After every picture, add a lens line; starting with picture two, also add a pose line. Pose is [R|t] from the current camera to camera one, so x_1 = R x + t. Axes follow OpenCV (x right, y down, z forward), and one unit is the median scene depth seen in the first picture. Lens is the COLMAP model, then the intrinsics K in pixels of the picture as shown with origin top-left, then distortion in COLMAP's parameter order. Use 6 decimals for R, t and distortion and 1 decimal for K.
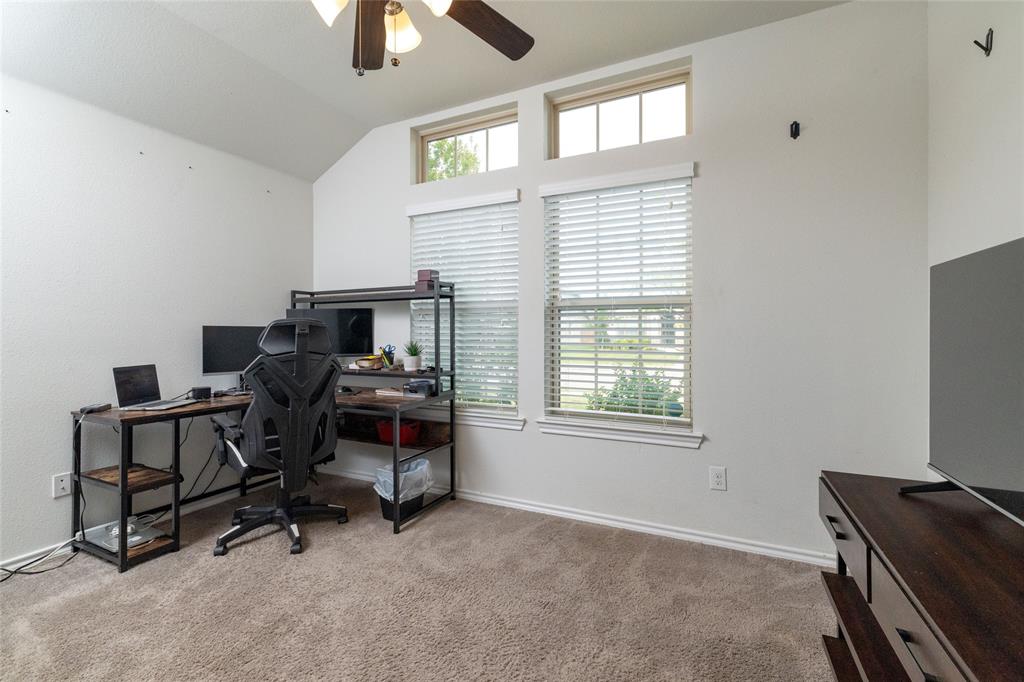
lens RADIAL K [[445.1, 0, 511.4], [0, 445.1, 334.6], [0, 0, 1]] dist [-0.000573, -0.000025]
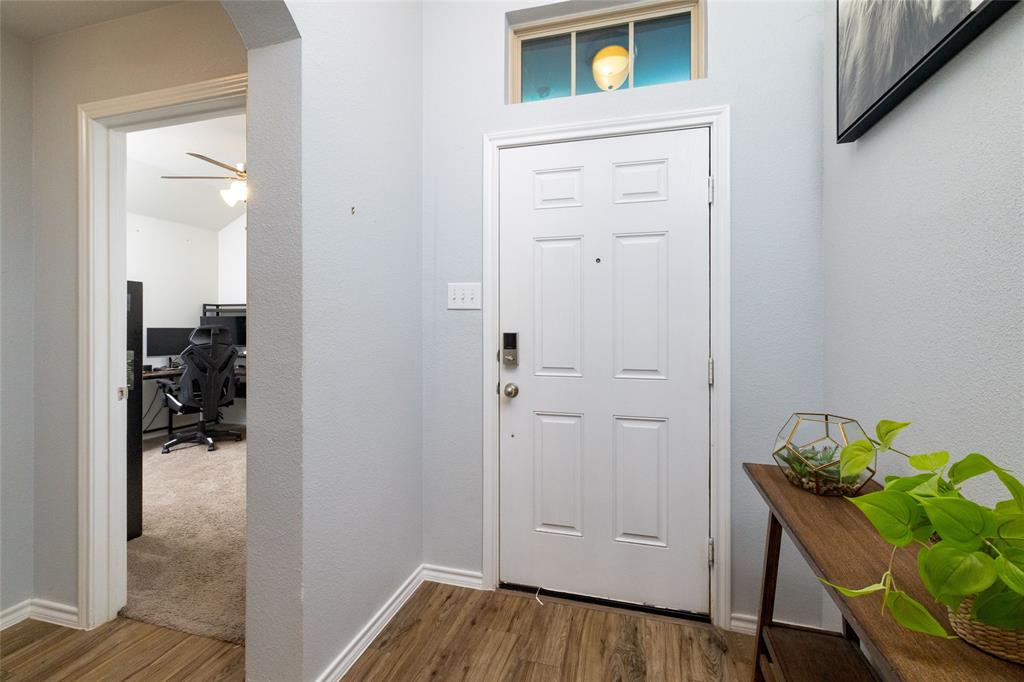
lens RADIAL K [[445.1, 0, 511.4], [0, 445.1, 334.6], [0, 0, 1]] dist [-0.000573, -0.000025]
pose [[0.983504, 0.007251, 0.180740, 0.385602], [-0.009076, 0.999916, 0.009270, -0.024718], [-0.180657, -0.010757, 0.983487, -0.984464]]
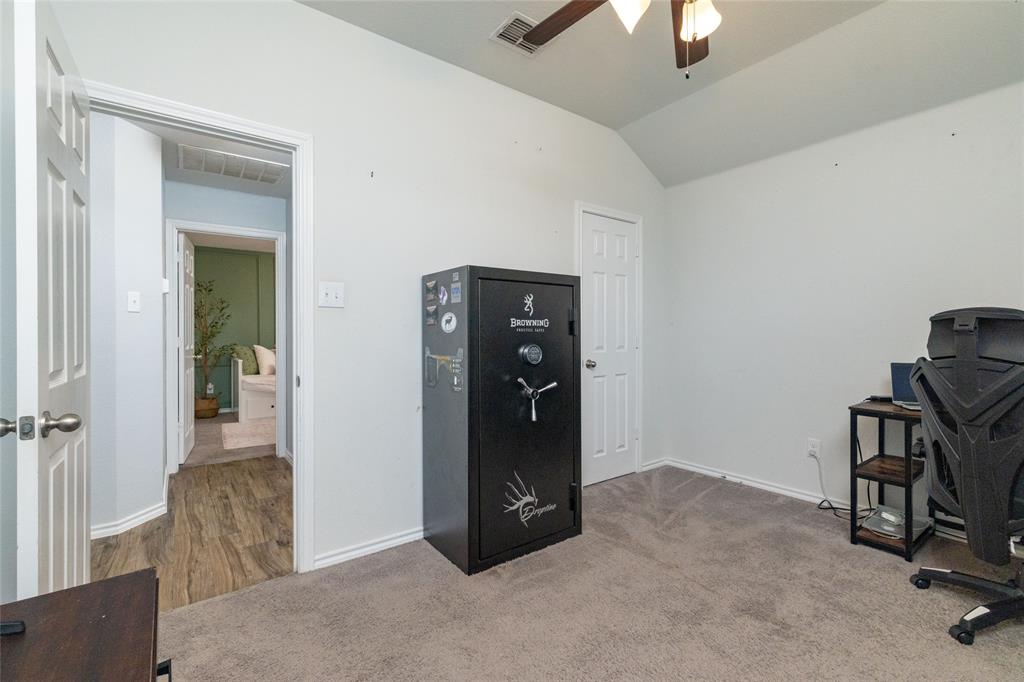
lens RADIAL K [[445.1, 0, 511.4], [0, 445.1, 334.6], [0, 0, 1]] dist [-0.000573, -0.000025]
pose [[-0.470260, 0.006442, -0.882505, 0.438606], [0.009965, 0.999948, 0.001990, -0.003384], [0.882472, -0.007858, -0.470300, 0.654825]]
